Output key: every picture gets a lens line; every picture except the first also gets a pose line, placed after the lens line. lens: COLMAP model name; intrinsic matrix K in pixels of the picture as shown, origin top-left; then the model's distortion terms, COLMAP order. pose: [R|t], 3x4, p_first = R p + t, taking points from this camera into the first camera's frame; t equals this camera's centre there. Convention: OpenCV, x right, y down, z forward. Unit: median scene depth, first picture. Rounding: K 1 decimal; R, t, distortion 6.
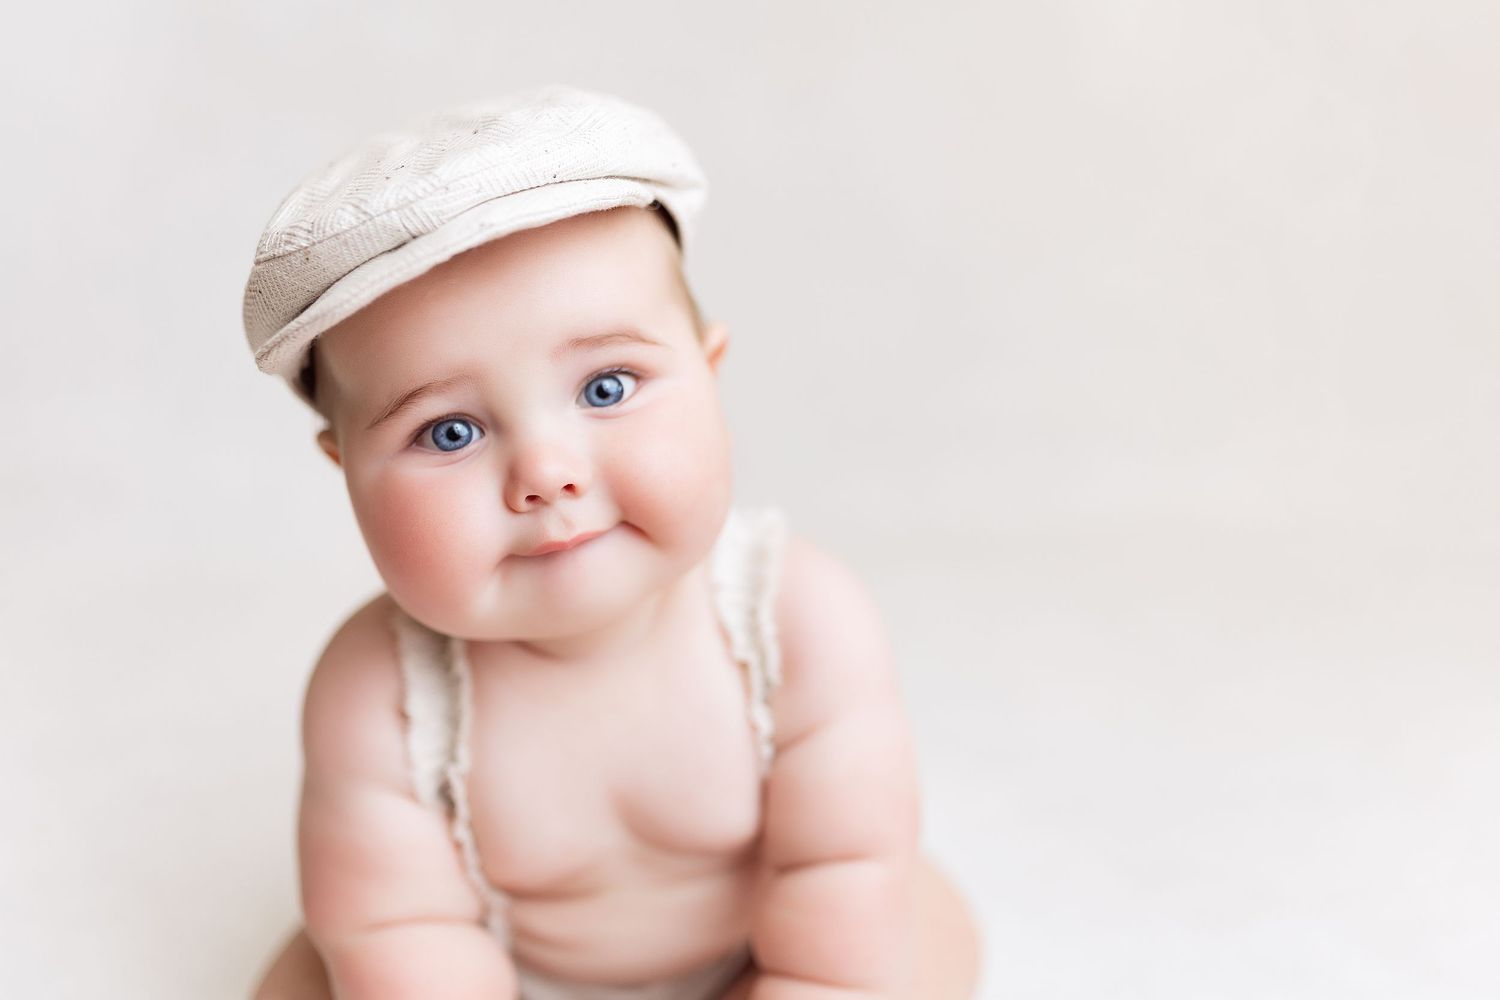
lens RADIAL K [[1489.1, 0, 750.0], [0, 1489.1, 500.0], [0, 0, 1]] dist [0.116600, 0.001758]
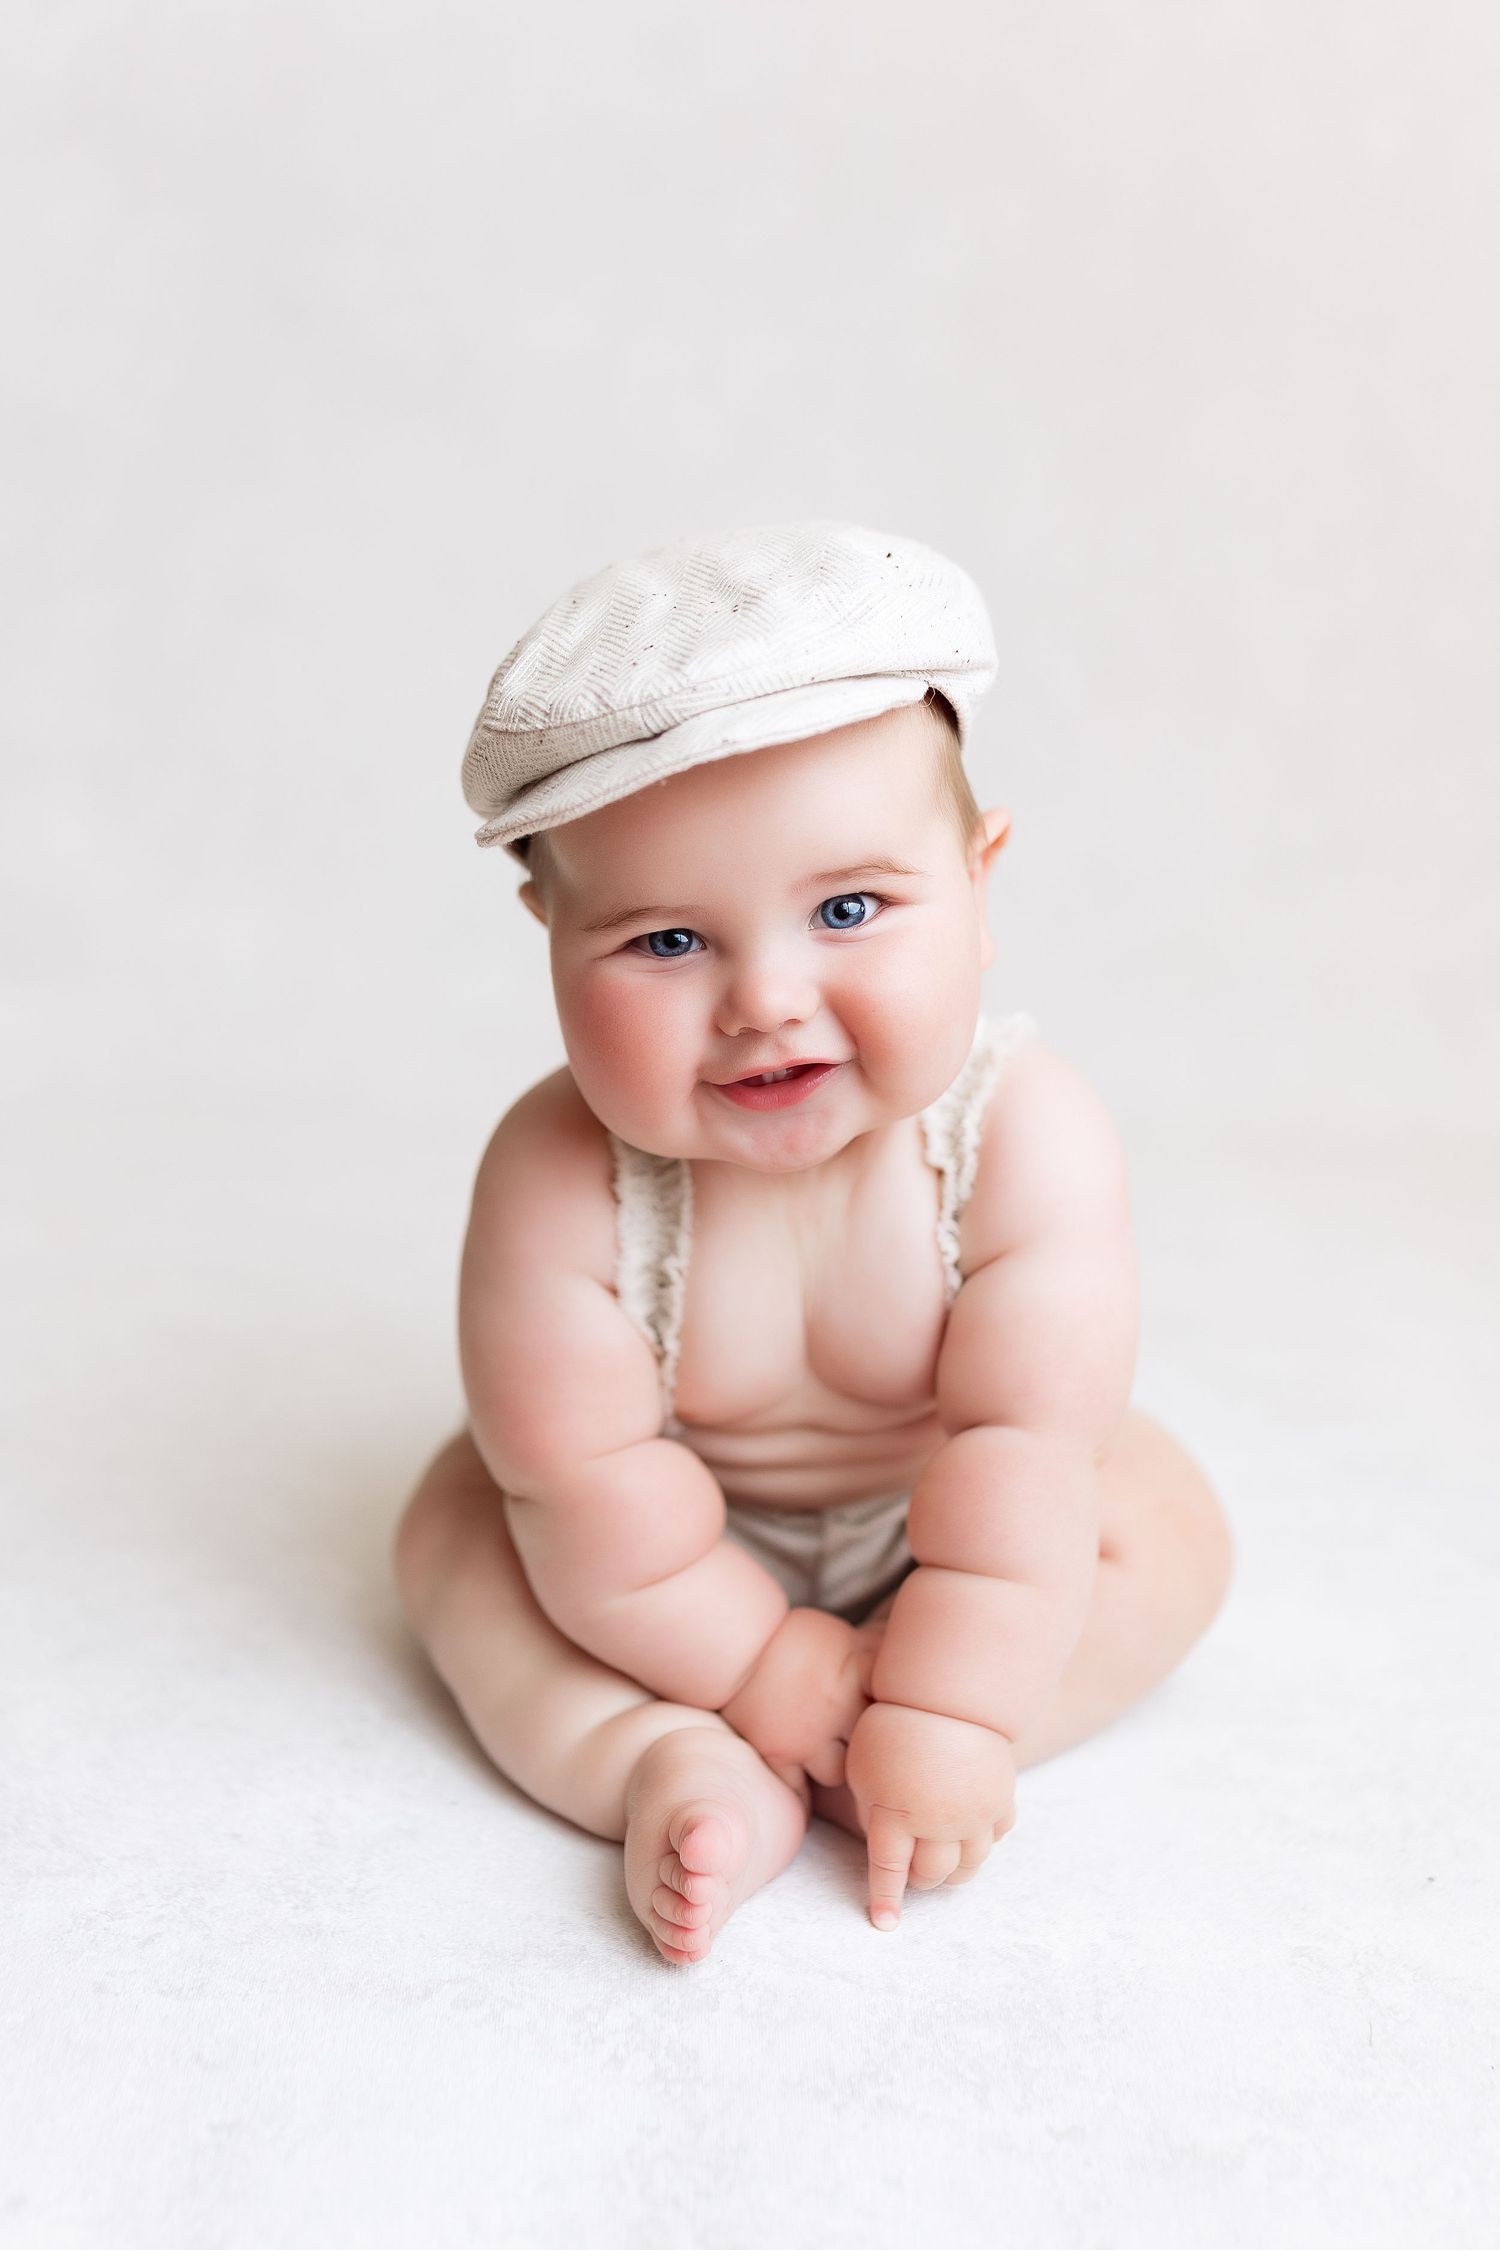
lens RADIAL K [[2233.7, 0, 750.0], [0, 2233.7, 1125.0], [0, 0, 1]] dist [0.116600, 0.001758]
pose [[0.980358, 0.126468, -0.151343, 0.070565], [-0.112311, 0.988757, 0.098721, -0.077877], [0.162127, -0.079785, 0.983539, -0.353026]]
